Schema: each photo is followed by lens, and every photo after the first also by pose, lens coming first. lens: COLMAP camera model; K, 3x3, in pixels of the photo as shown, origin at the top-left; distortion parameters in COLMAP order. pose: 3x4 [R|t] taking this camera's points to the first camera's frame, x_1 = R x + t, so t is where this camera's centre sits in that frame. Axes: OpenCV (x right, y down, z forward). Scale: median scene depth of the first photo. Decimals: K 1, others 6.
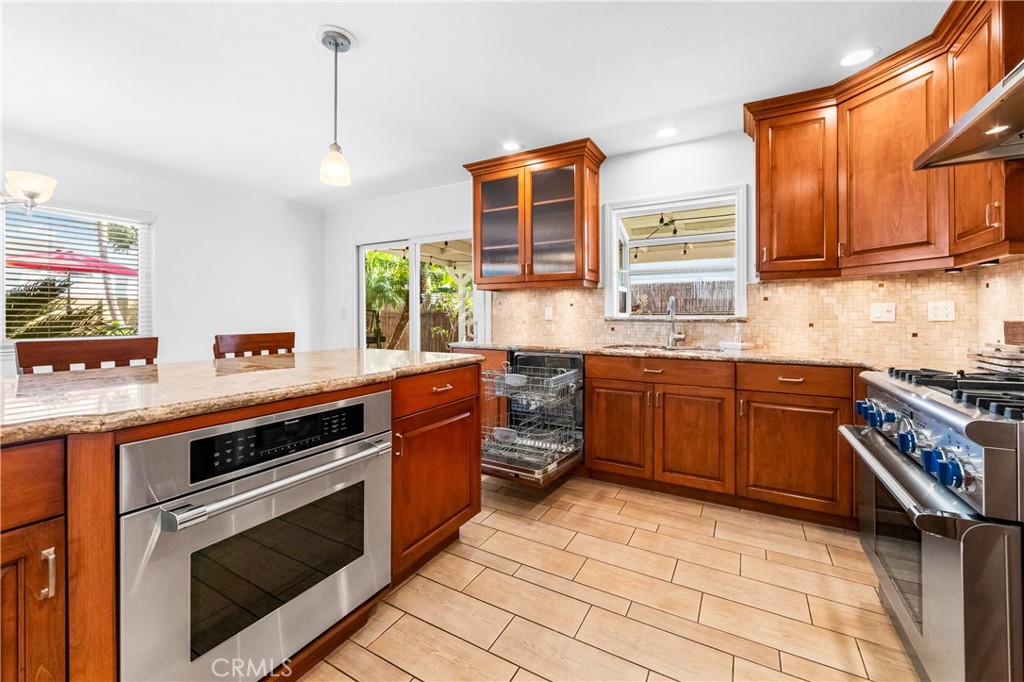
lens RADIAL K [[410.3, 0, 516.0], [0, 410.3, 315.5], [0, 0, 1]] dist [-0.002821, -0.000596]
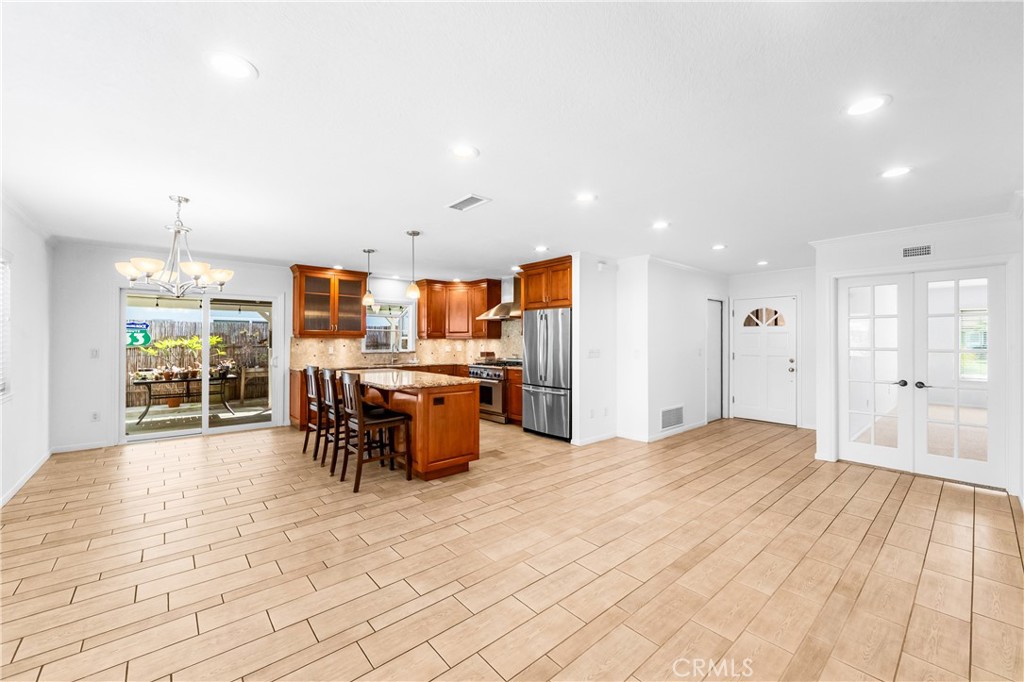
lens RADIAL K [[410.3, 0, 513.0], [0, 410.3, 341.8], [0, 0, 1]] dist [-0.002821, -0.000596]
pose [[0.334253, -0.003436, 0.942477, -1.907487], [-0.005644, 0.999968, 0.005648, -0.081103], [-0.942466, -0.007207, 0.334223, -0.545026]]
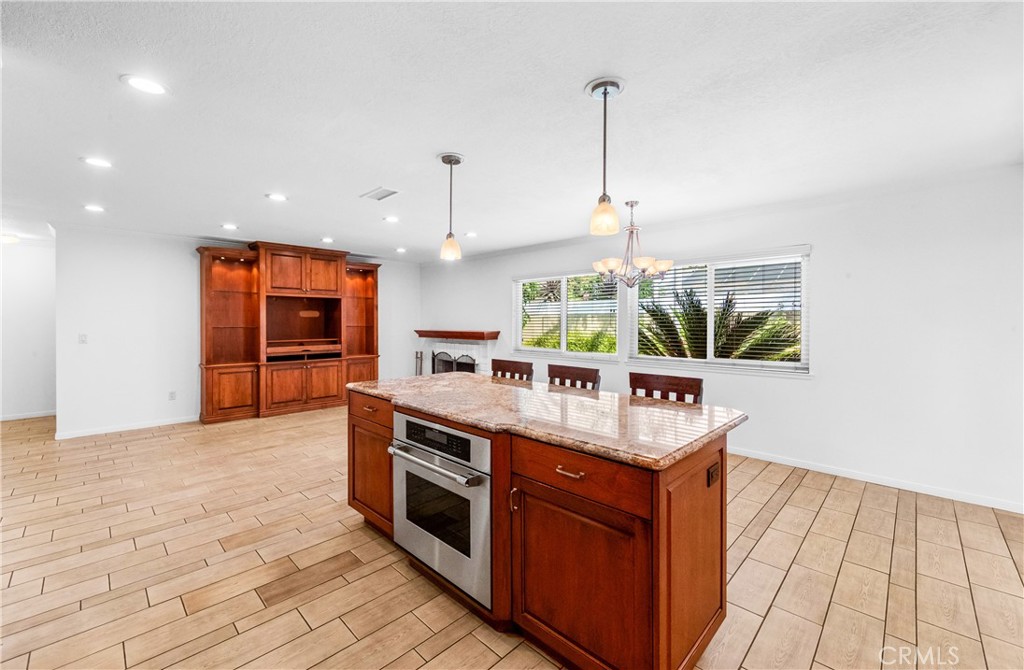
lens RADIAL K [[415.3, 0, 496.8], [0, 415.3, 321.2], [0, 0, 1]] dist [-0.004436, -0.000195]
pose [[-0.286164, -0.000950, -0.958180, 0.452937], [-0.000154, 1.000000, -0.000946, -0.082685], [0.958181, -0.000123, -0.286164, 0.774463]]
